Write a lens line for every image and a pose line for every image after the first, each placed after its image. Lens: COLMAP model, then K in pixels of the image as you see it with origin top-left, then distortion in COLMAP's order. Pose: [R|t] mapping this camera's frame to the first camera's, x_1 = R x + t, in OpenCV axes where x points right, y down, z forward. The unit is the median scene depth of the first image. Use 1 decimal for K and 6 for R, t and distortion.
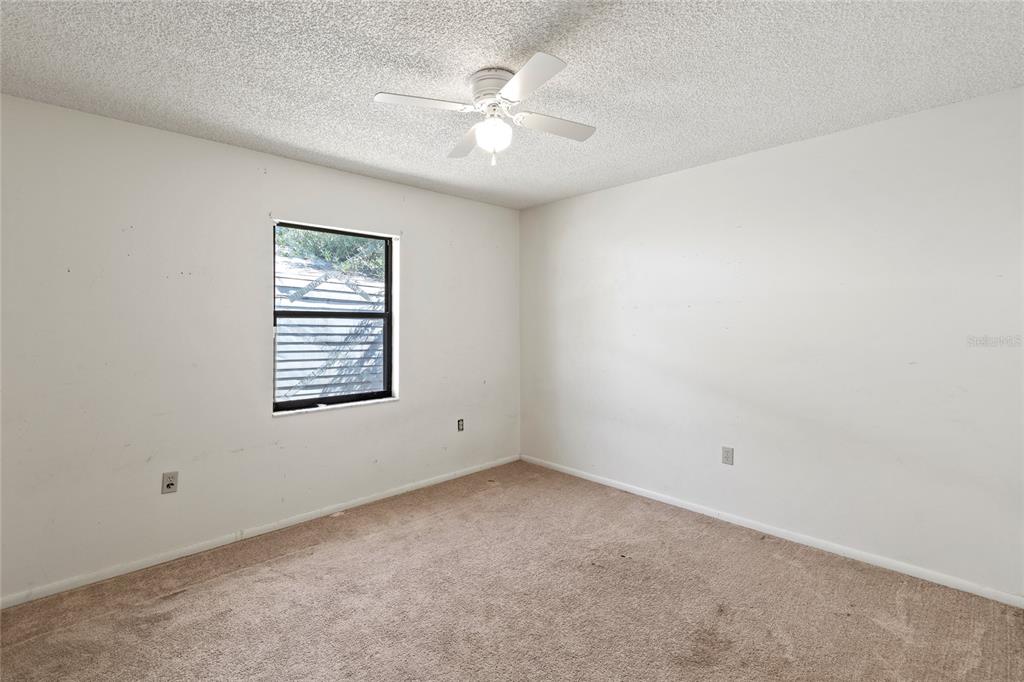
lens RADIAL K [[452.0, 0, 510.5], [0, 452.0, 325.8], [0, 0, 1]] dist [0.000833, 0.000164]
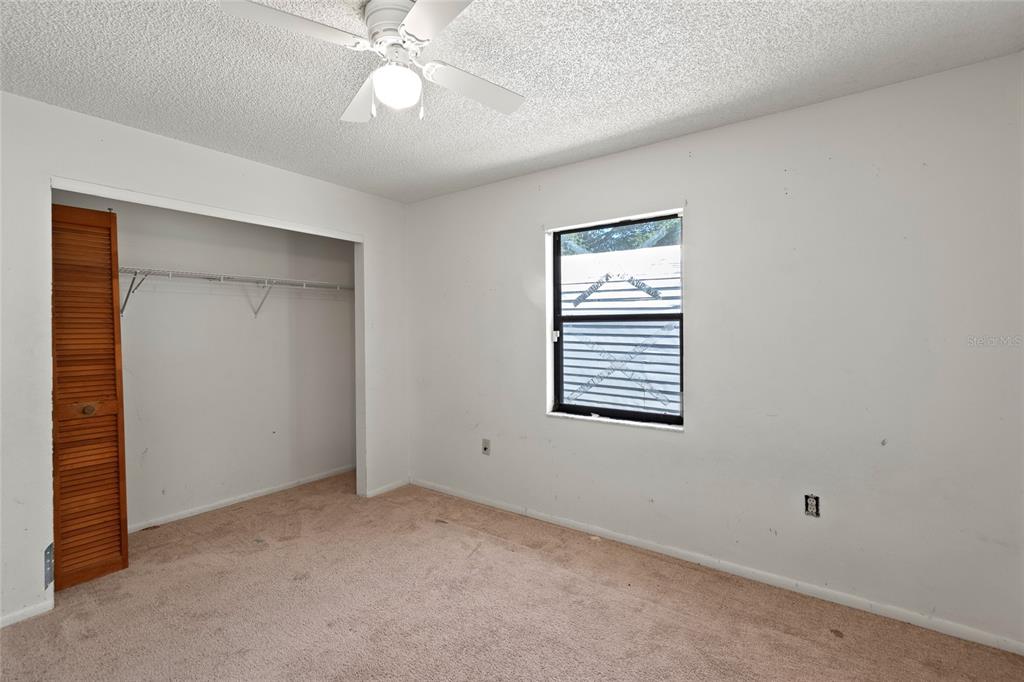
lens RADIAL K [[463.0, 0, 509.8], [0, 463.0, 331.7], [0, 0, 1]] dist [0.000889, 0.000141]
pose [[0.180568, 0.007180, -0.983536, 0.512383], [0.005738, 0.999949, 0.008353, -0.005984], [0.983546, -0.007152, 0.180518, 0.688063]]
